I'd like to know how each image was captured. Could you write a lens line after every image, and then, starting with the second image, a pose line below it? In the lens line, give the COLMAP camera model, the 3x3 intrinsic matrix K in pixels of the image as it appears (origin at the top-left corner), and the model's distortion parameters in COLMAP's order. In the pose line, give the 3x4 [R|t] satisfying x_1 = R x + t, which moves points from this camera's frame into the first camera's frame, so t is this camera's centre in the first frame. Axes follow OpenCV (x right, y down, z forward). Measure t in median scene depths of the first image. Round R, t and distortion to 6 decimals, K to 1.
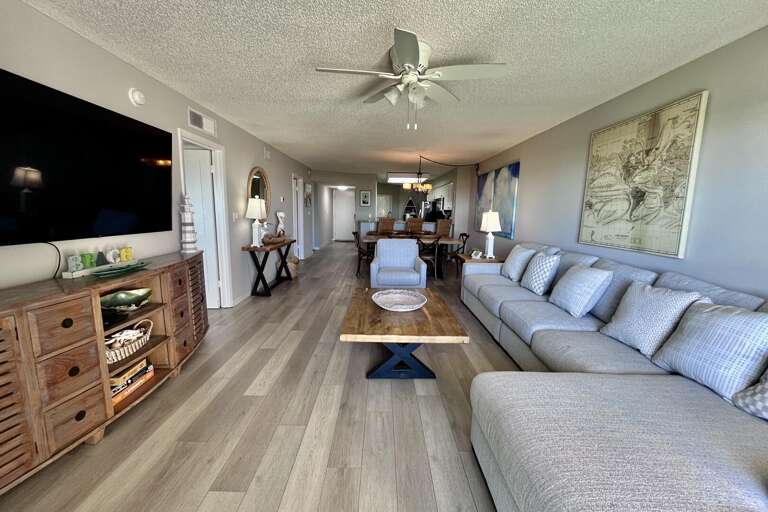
lens RADIAL K [[311.1, 0, 384.1], [0, 311.1, 256.1], [0, 0, 1]] dist [-0.003047, -0.000073]
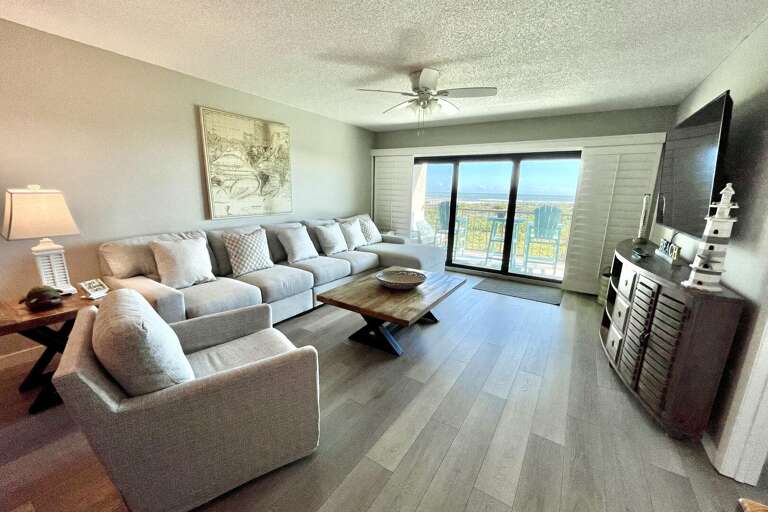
lens RADIAL K [[311.1, 0, 380.7], [0, 311.1, 255.6], [0, 0, 1]] dist [-0.003047, -0.000073]
pose [[-0.837719, -0.151525, 0.524660, -0.450545], [0.040962, 0.940595, 0.337052, -0.305222], [-0.544564, 0.303845, -0.781747, 1.866679]]
